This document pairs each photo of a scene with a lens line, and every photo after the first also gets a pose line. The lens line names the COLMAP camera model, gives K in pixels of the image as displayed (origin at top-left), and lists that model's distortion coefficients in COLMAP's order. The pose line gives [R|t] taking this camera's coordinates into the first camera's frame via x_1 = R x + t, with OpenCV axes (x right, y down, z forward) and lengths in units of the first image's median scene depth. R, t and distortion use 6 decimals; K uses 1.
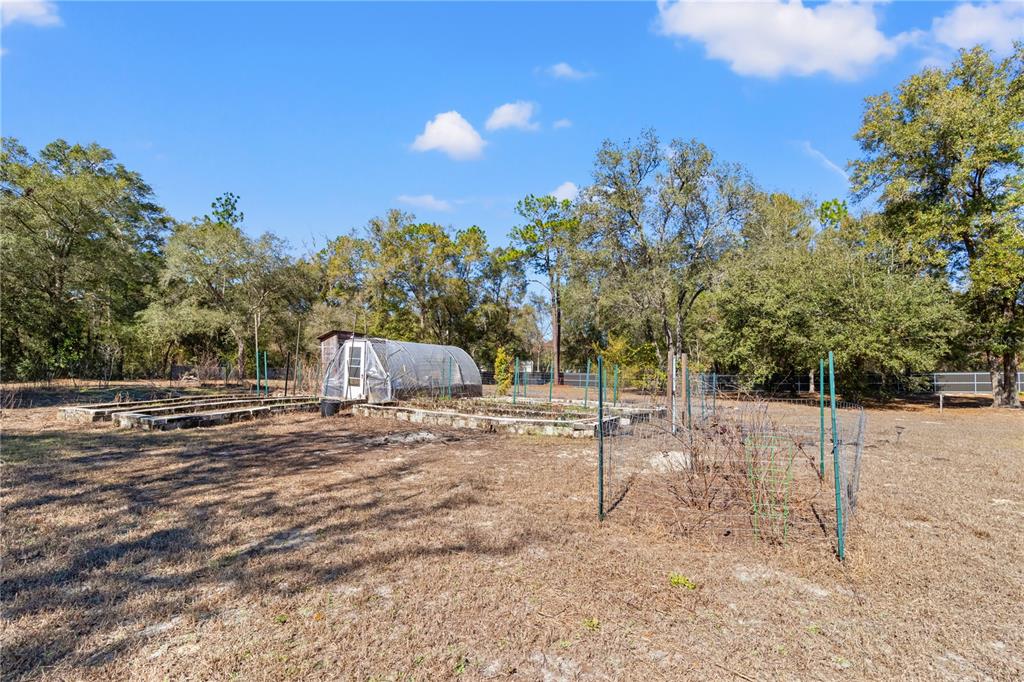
lens RADIAL K [[452.7, 0, 513.3], [0, 452.7, 353.3], [0, 0, 1]] dist [0.000094, 0.000069]
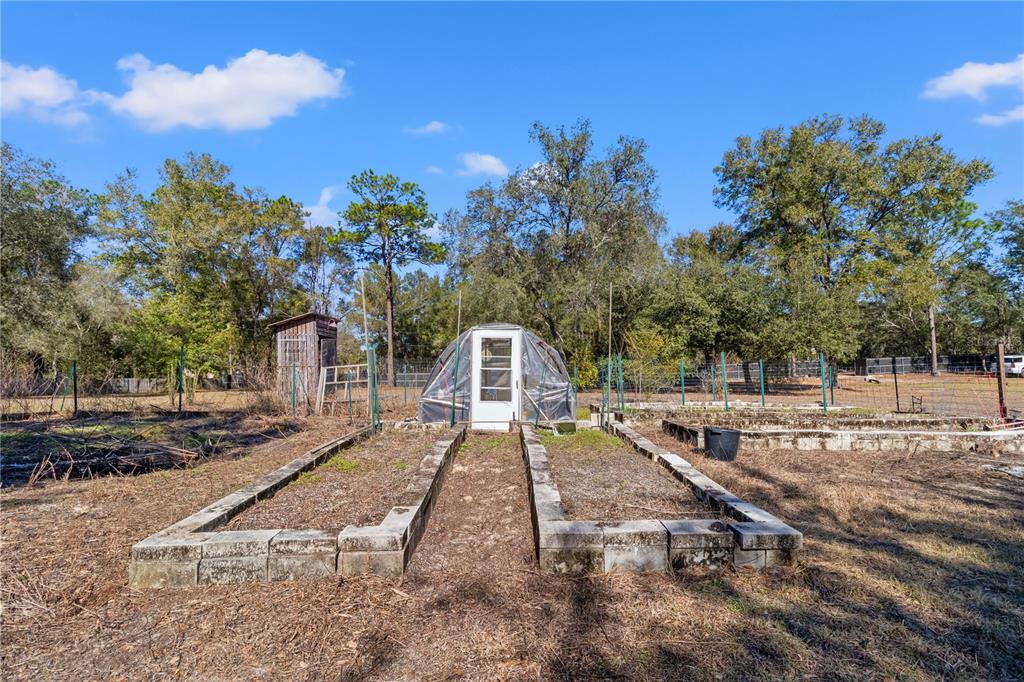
lens RADIAL K [[452.7, 0, 513.3], [0, 452.7, 353.3], [0, 0, 1]] dist [0.000094, 0.000069]
pose [[0.872954, -0.006233, 0.487763, -0.145762], [0.005272, 0.999981, 0.003344, 0.001278], [-0.487774, -0.000348, 0.872970, 0.102562]]
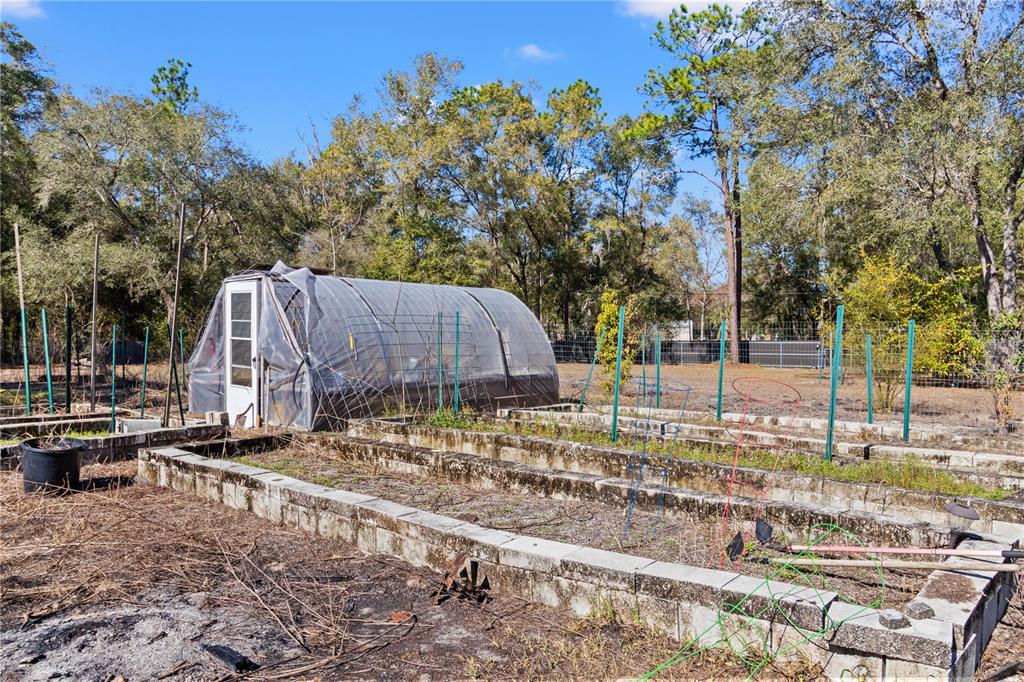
lens RADIAL K [[748.5, 0, 513.9], [0, 748.5, 345.0], [0, 0, 1]] dist [-0.007153, 0.000866]
pose [[0.981408, -0.016335, -0.191234, 0.007967], [0.025172, 0.998720, 0.043871, 0.002378], [0.190273, -0.047869, 0.980564, 0.083293]]
